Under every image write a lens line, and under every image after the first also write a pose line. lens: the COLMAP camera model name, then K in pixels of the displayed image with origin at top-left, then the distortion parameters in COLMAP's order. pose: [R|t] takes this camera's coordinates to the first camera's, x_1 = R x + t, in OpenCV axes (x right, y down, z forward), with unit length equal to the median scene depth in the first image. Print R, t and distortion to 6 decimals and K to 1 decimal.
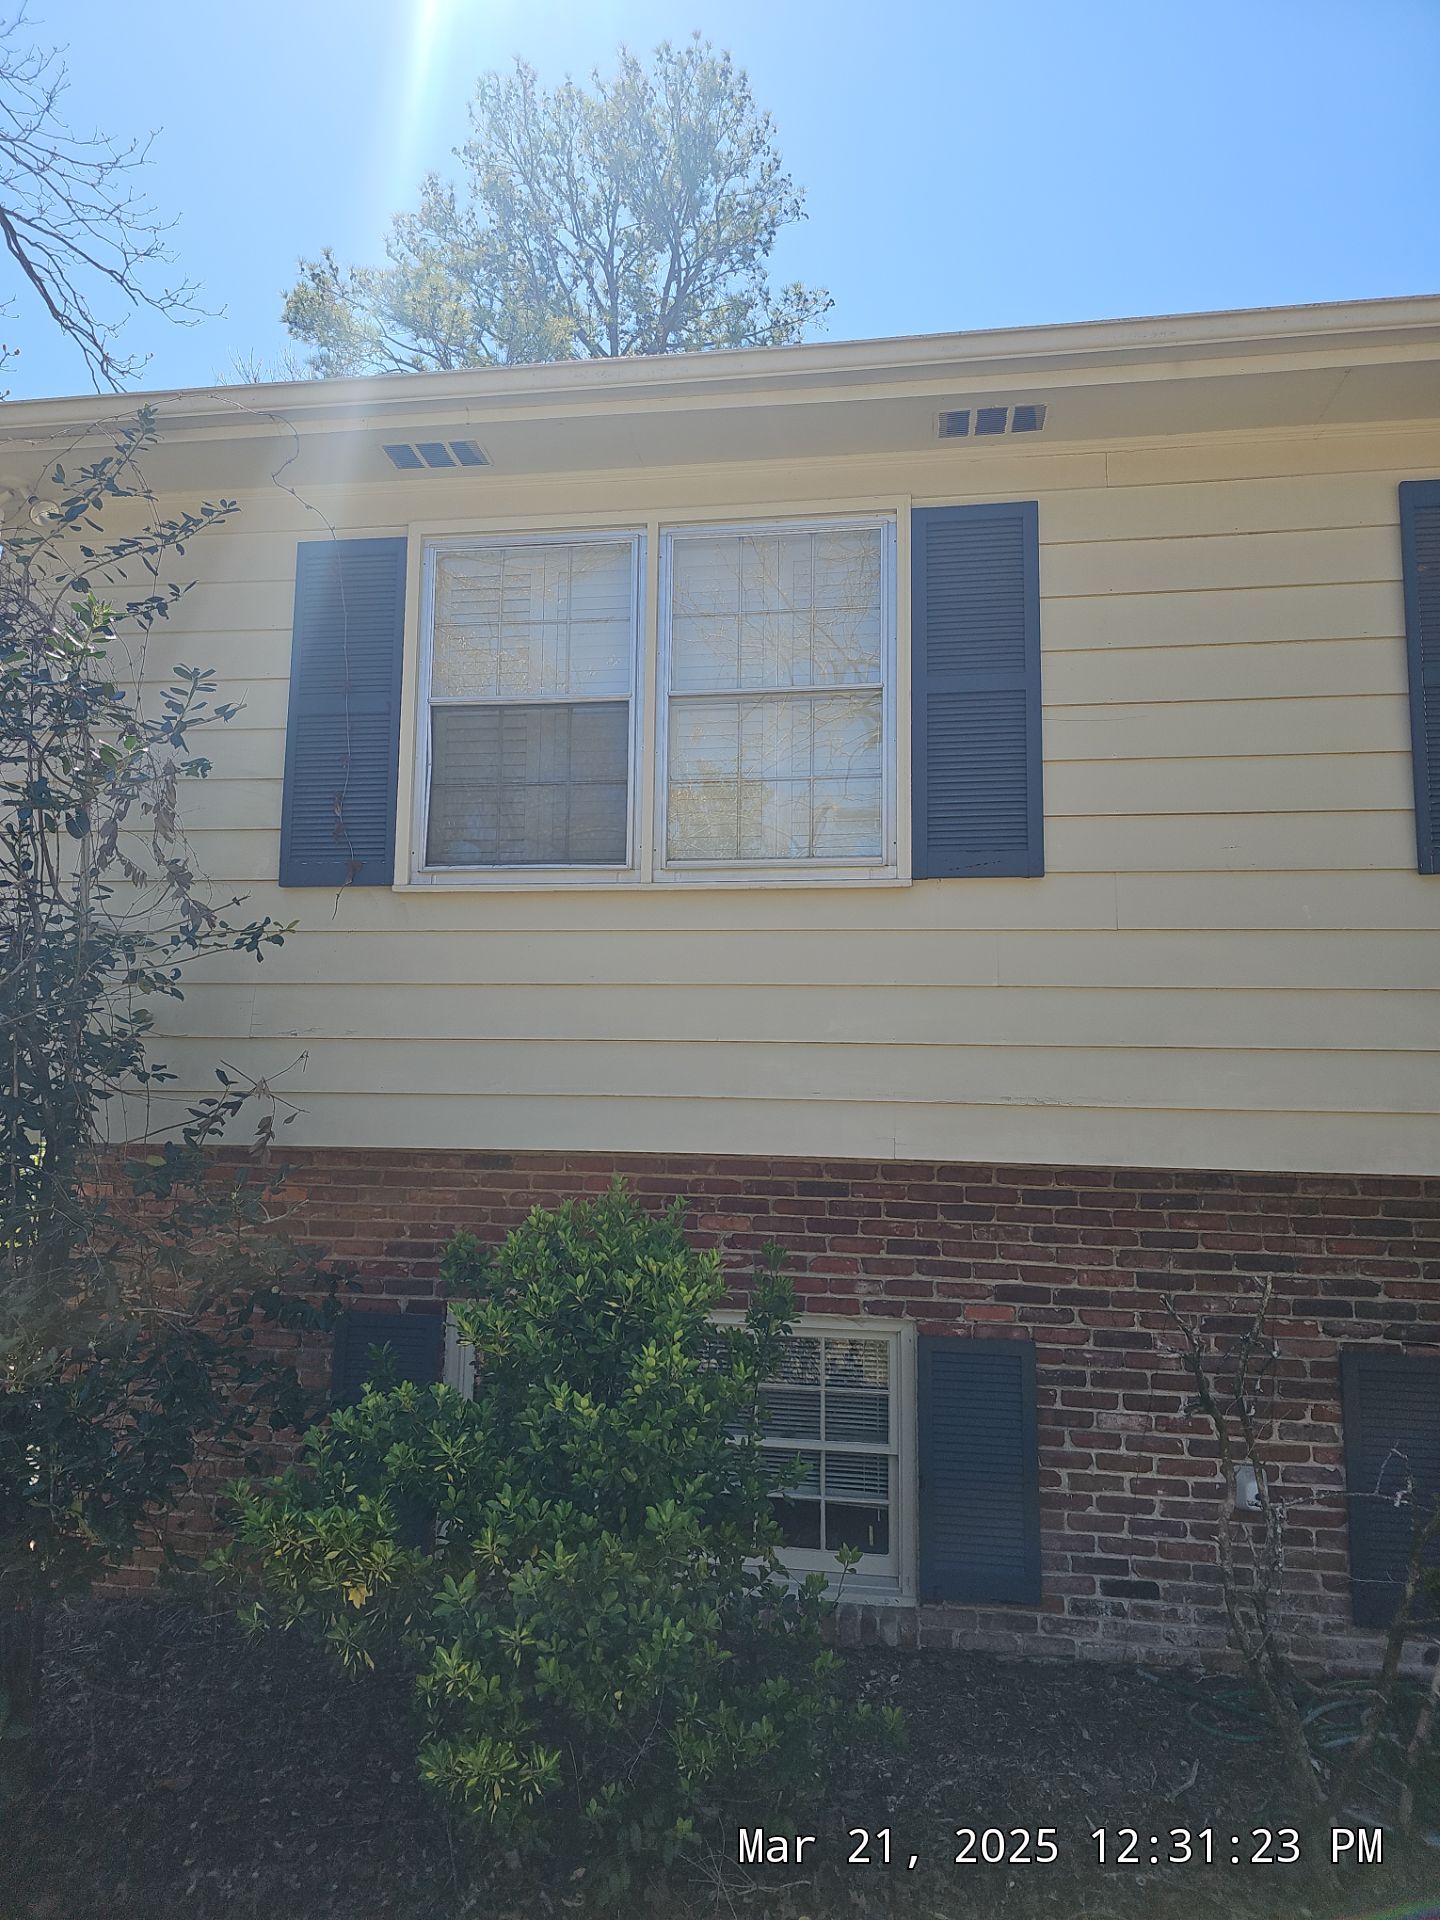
lens RADIAL K [[1262.7, 0, 707.7], [0, 1262.7, 956.9], [0, 0, 1]] dist [0.043362, -0.035815]
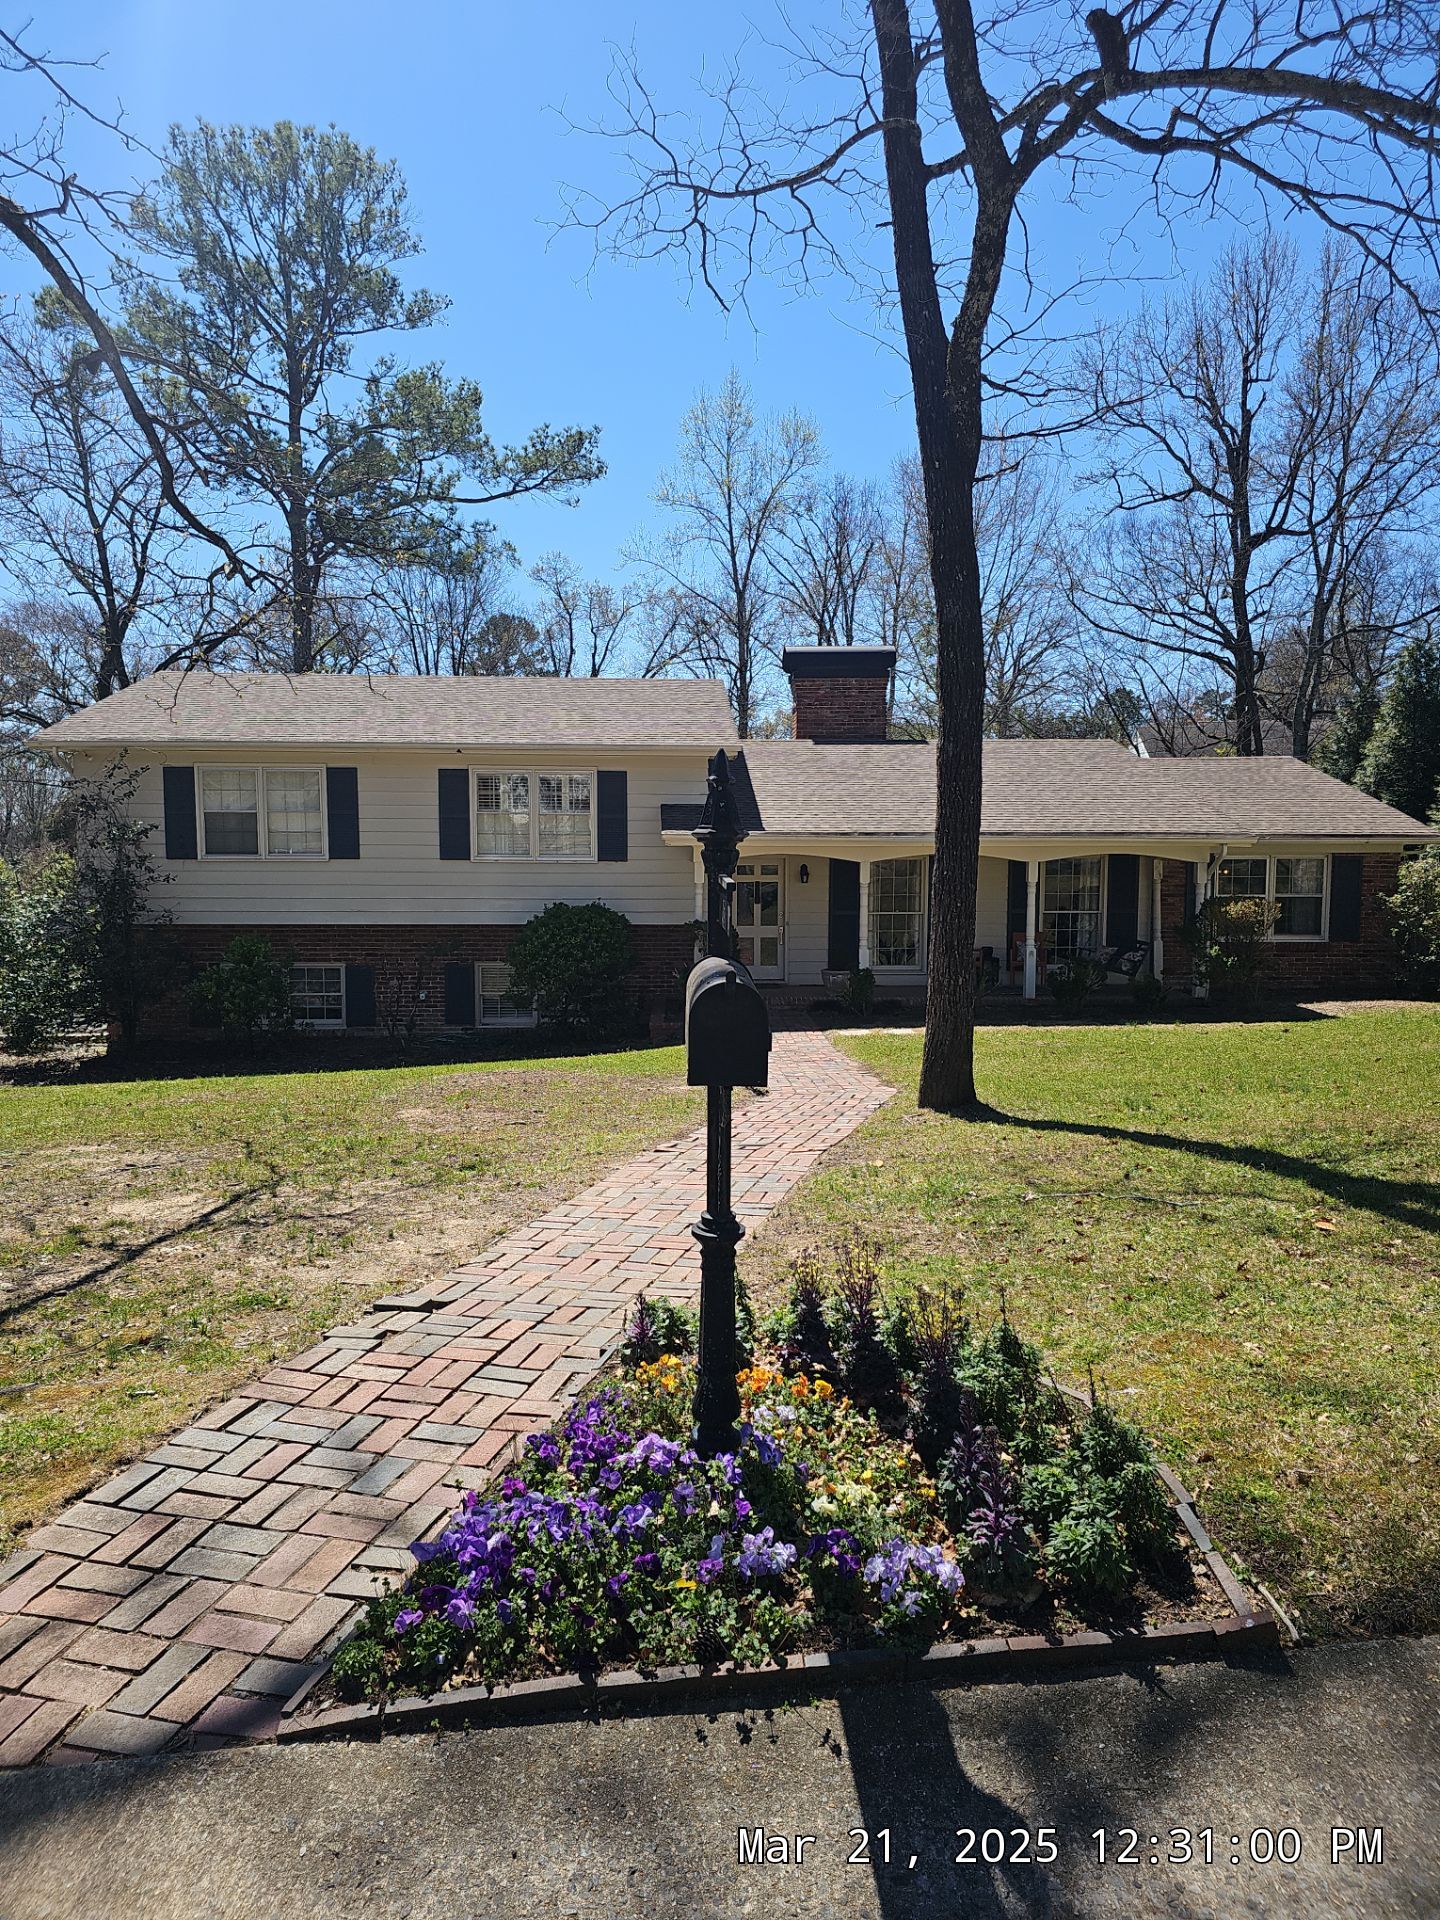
lens RADIAL K [[1262.7, 0, 726.0], [0, 1262.7, 960.2], [0, 0, 1]] dist [0.043362, -0.035815]
pose [[0.980991, -0.030771, 0.191596, 0.604484], [-0.010347, 0.977649, 0.209991, -0.599090], [-0.193776, -0.207982, 0.958746, -3.213705]]
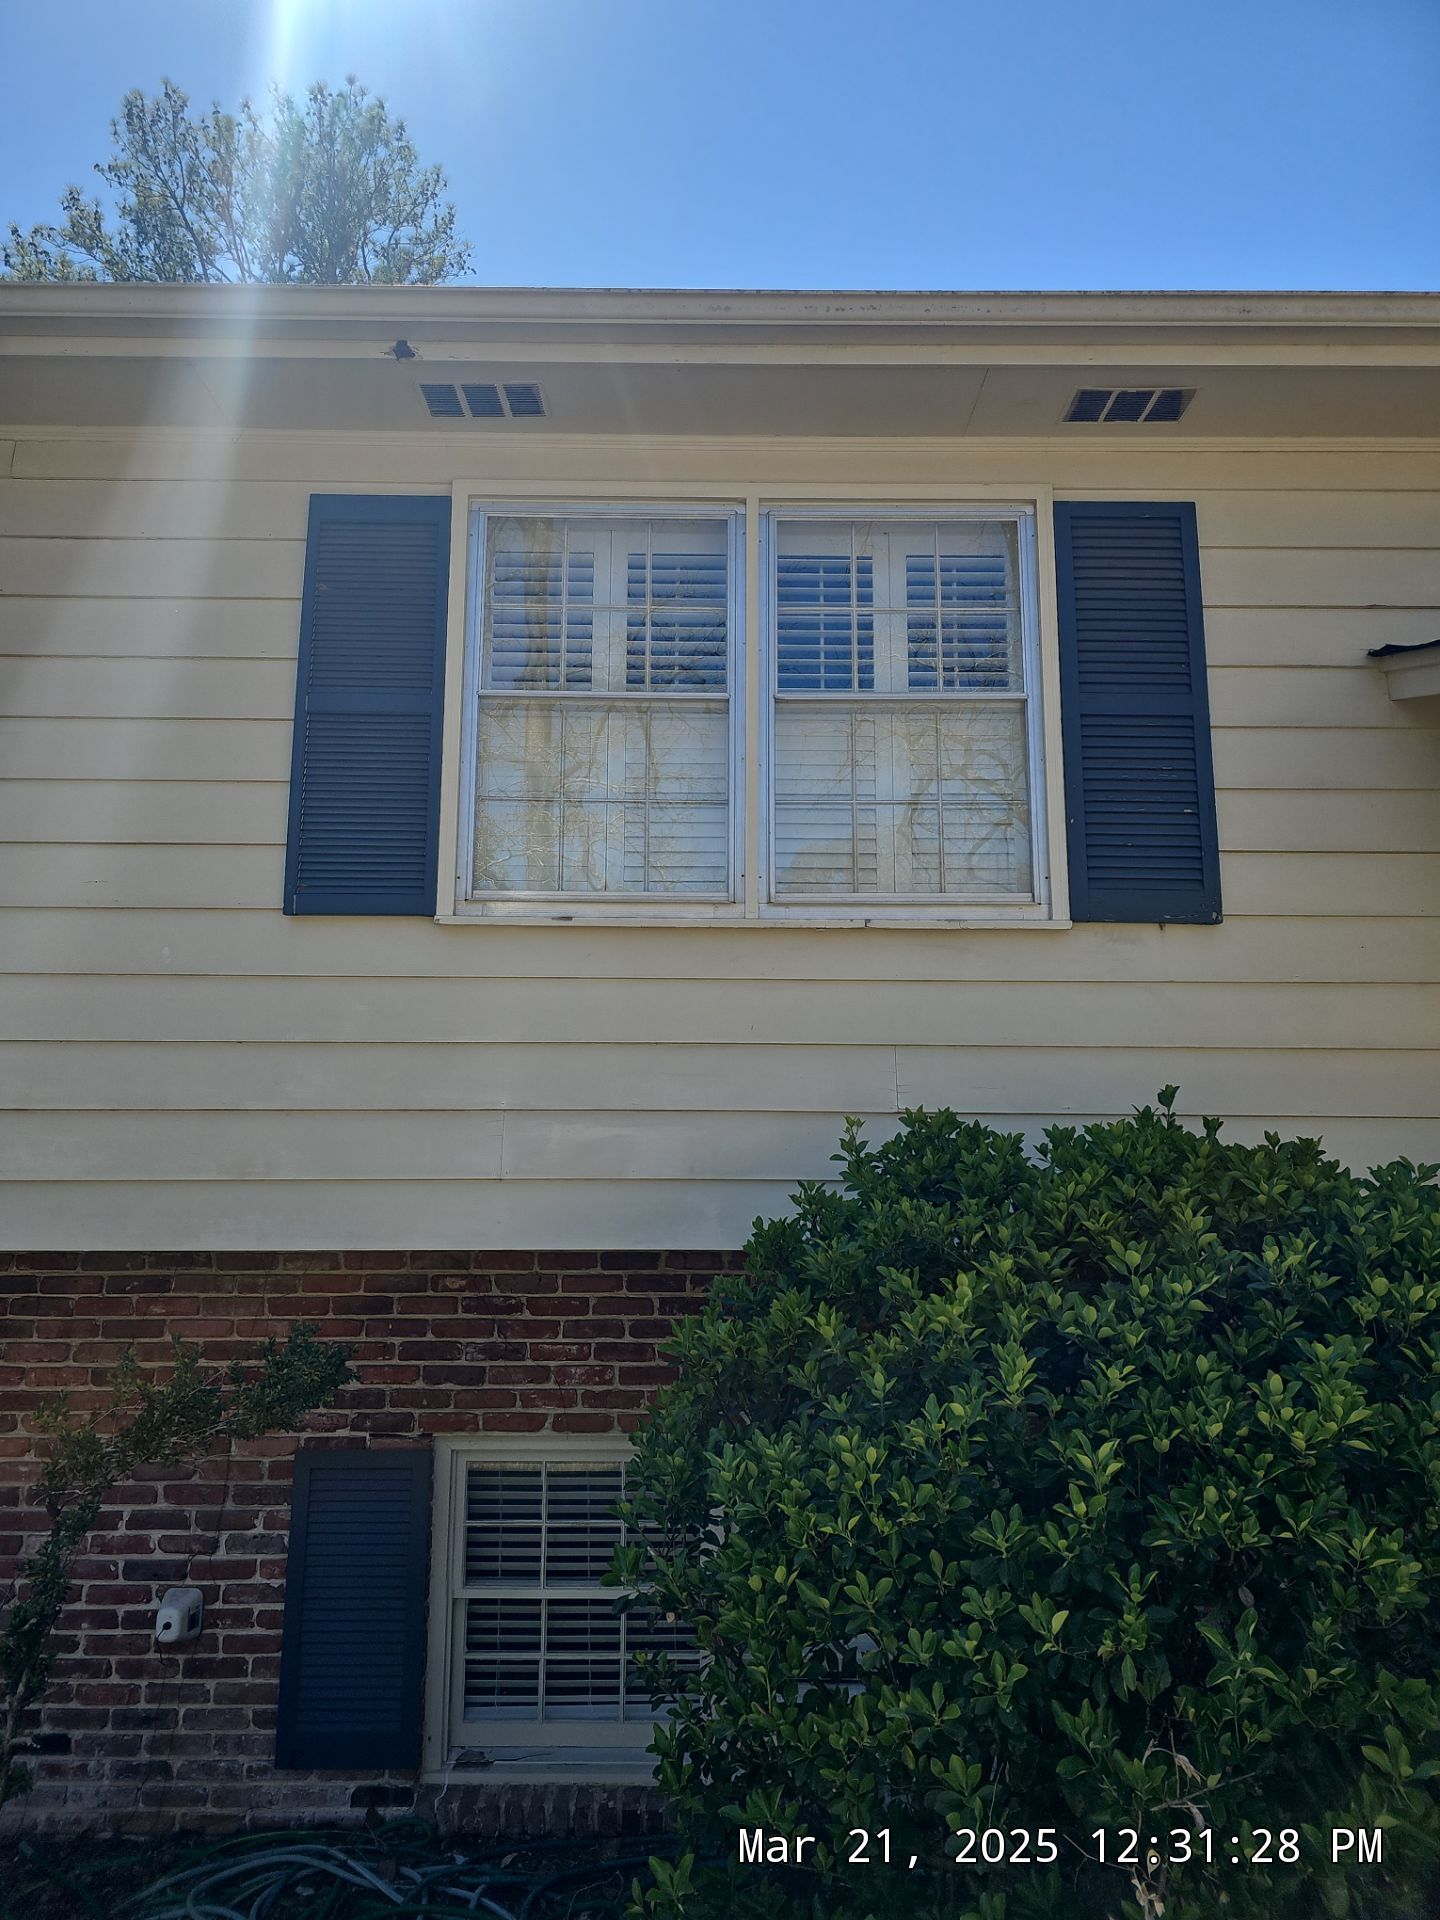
lens RADIAL K [[1262.7, 0, 721.1], [0, 1262.7, 950.9], [0, 0, 1]] dist [0.043362, -0.035815]
pose [[0.987506, 0.012101, 0.157116, 0.641772], [-0.004293, 0.998743, -0.049939, 0.003968], [-0.157522, 0.048641, 0.986317, 0.054181]]
